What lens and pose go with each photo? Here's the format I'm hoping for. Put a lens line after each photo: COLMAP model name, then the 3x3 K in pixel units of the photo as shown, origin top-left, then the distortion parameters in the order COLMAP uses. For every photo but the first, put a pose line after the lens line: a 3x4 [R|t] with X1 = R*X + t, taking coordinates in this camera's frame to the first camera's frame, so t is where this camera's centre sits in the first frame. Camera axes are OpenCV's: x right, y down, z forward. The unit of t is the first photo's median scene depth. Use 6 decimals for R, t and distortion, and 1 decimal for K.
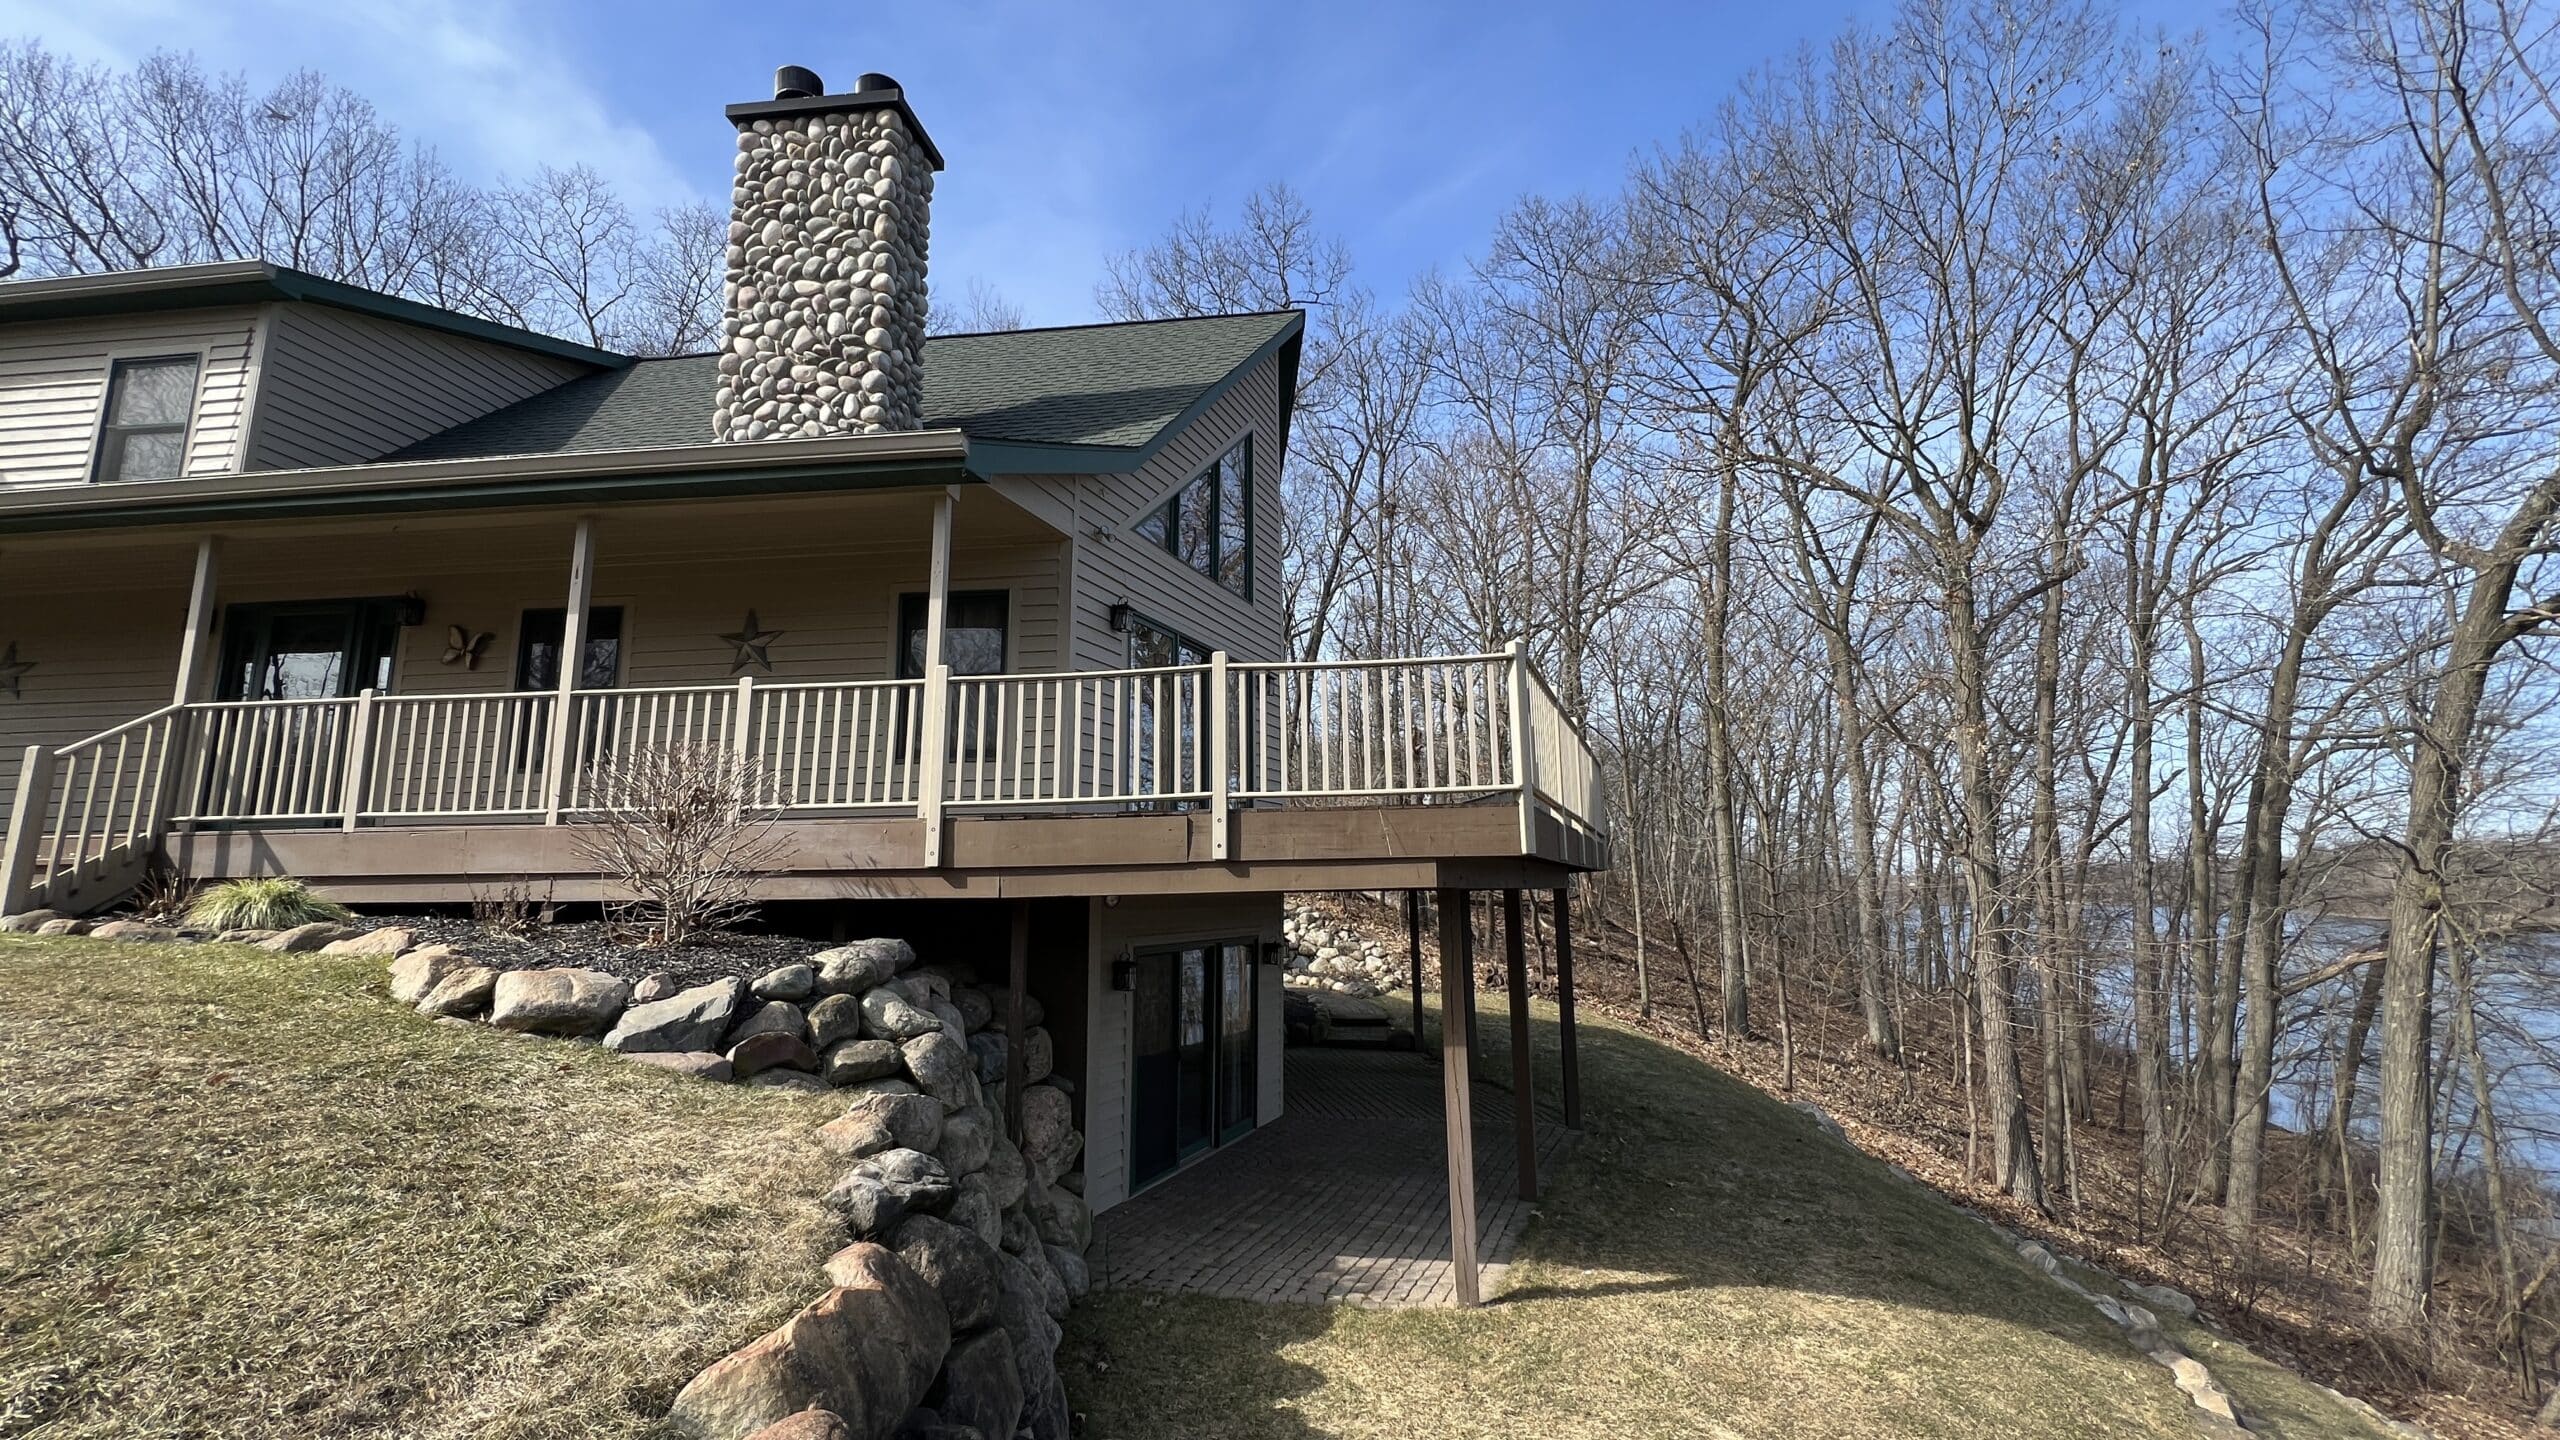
lens RADIAL K [[1023.5, 0, 1276.6], [0, 1023.5, 717.4], [0, 0, 1]] dist [-0.000809, 0.000075]
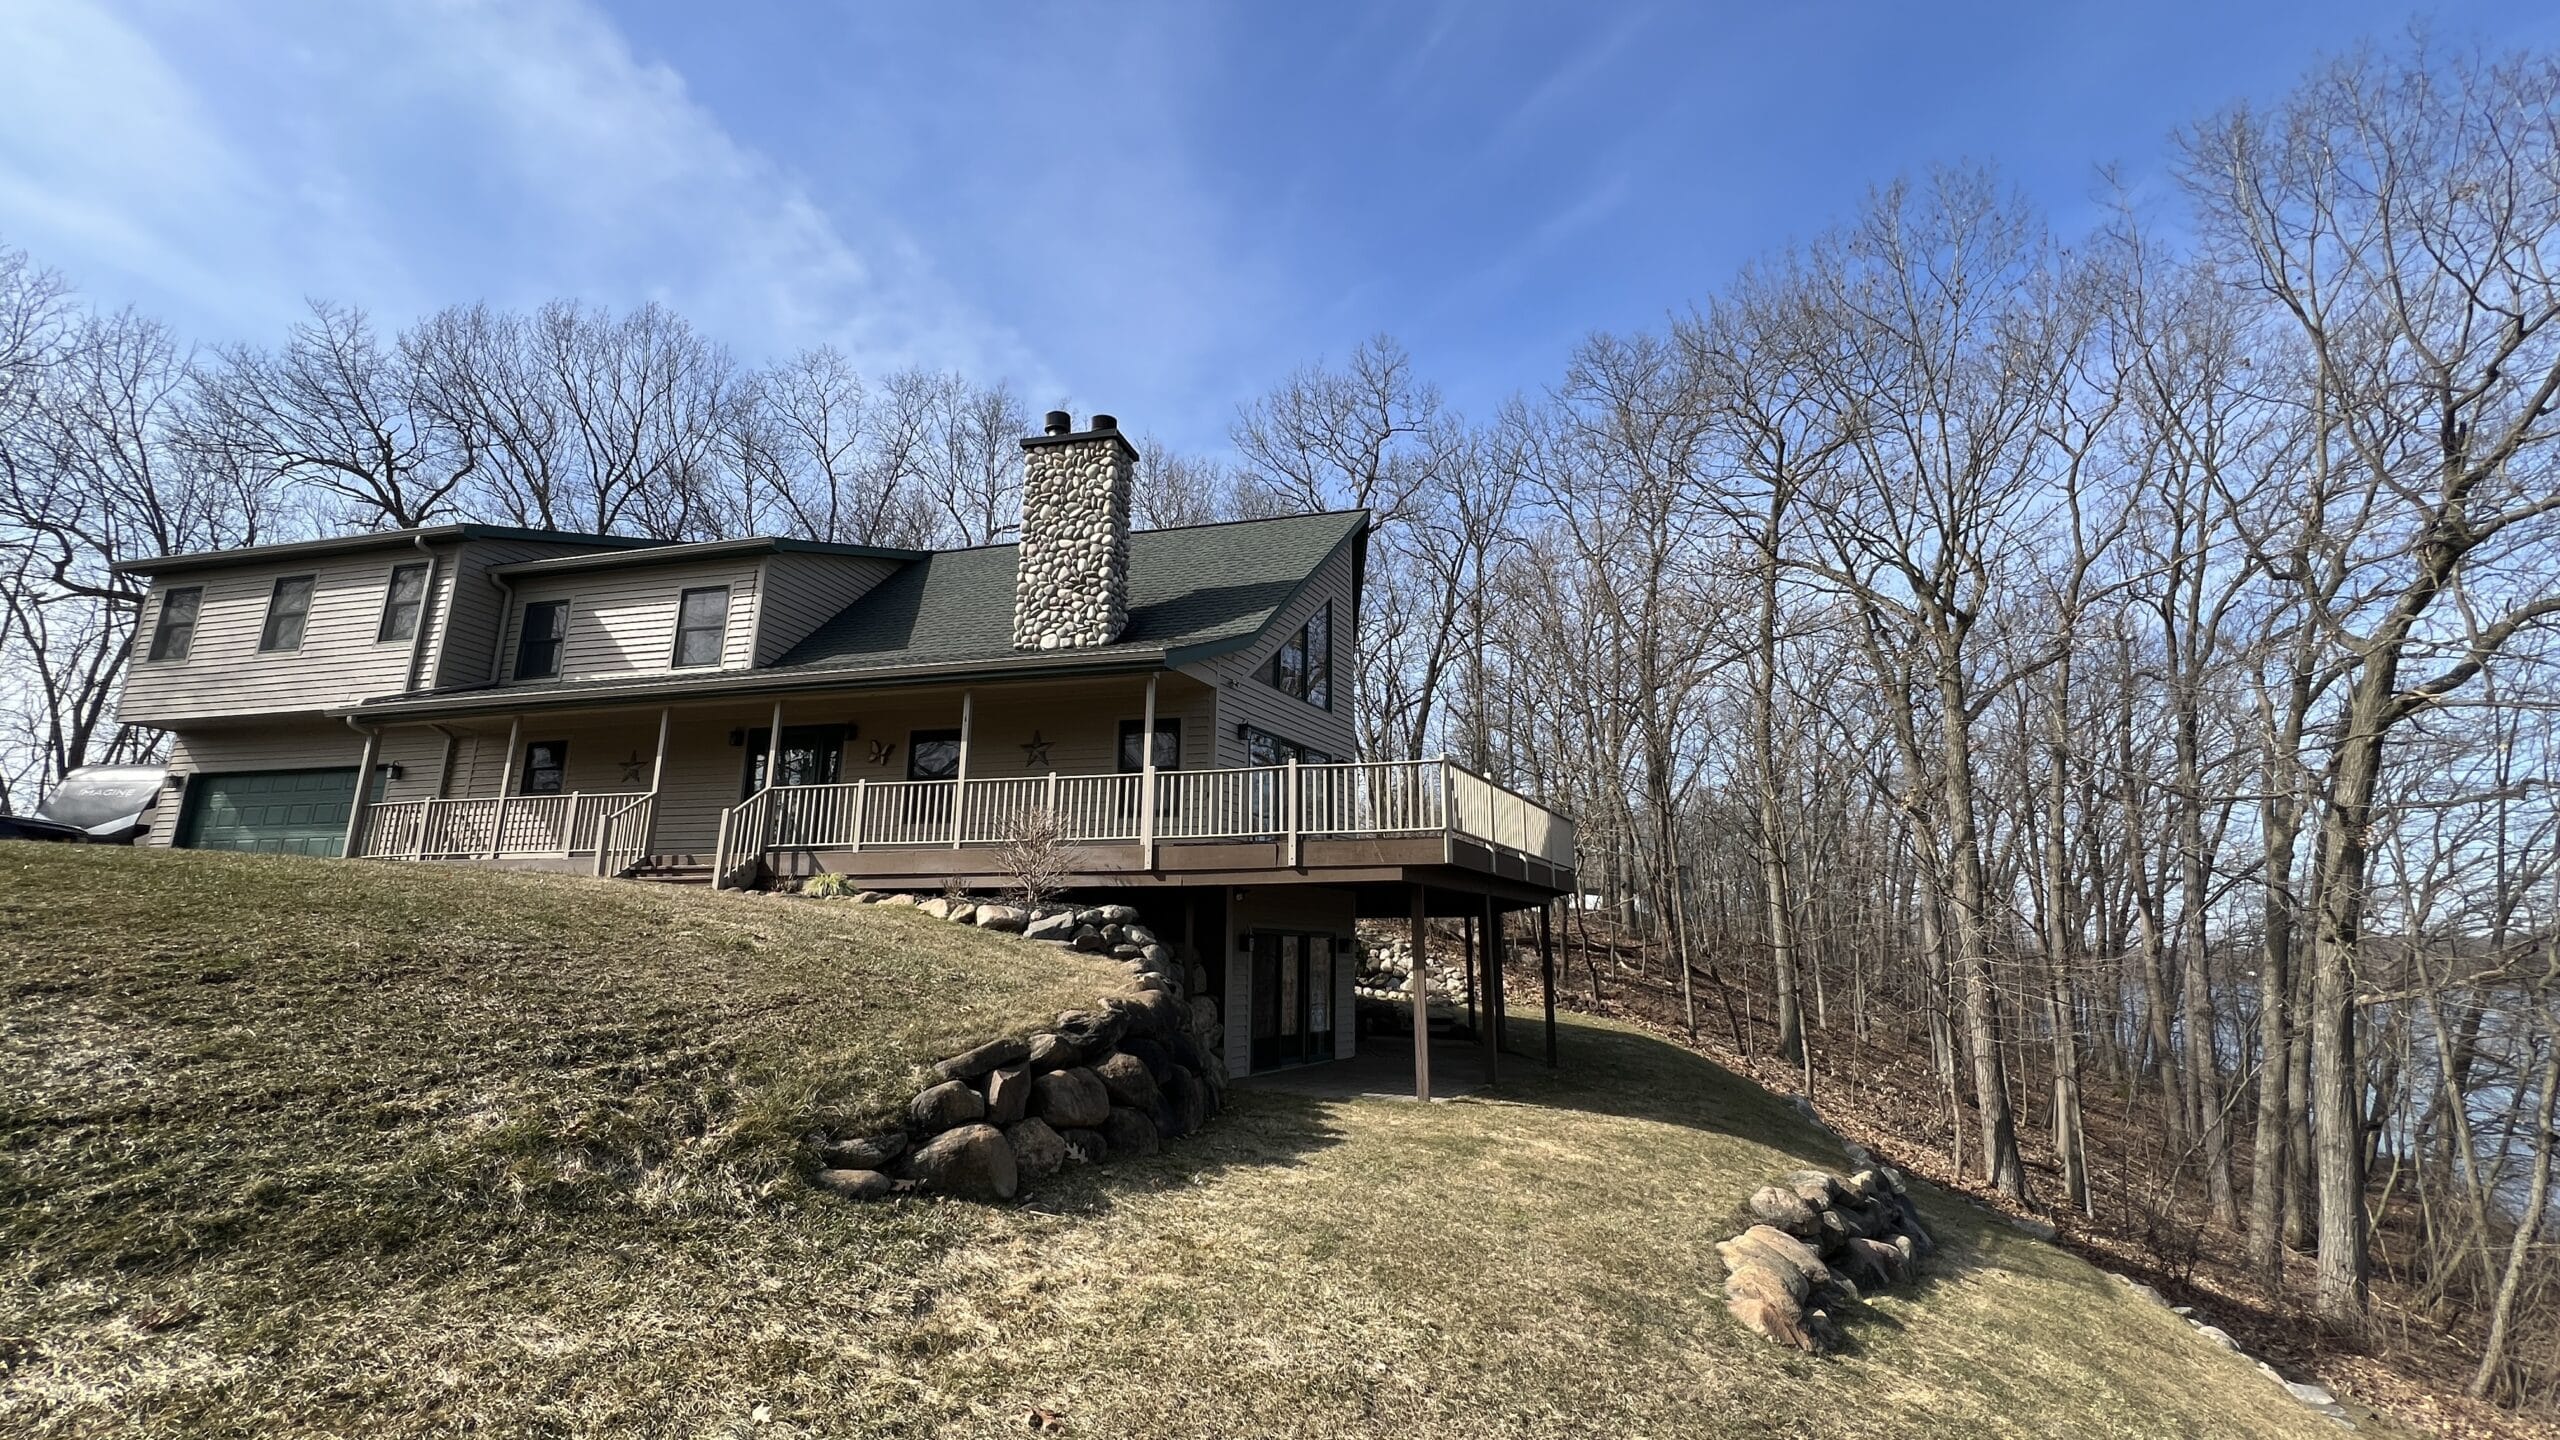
lens RADIAL K [[1023.5, 0, 1276.6], [0, 1023.5, 717.4], [0, 0, 1]] dist [-0.000809, 0.000075]
pose [[0.991609, -0.013135, -0.128607, 0.117246], [0.005478, 0.998201, -0.059709, -0.019479], [0.129160, 0.058503, 0.989897, -0.662207]]
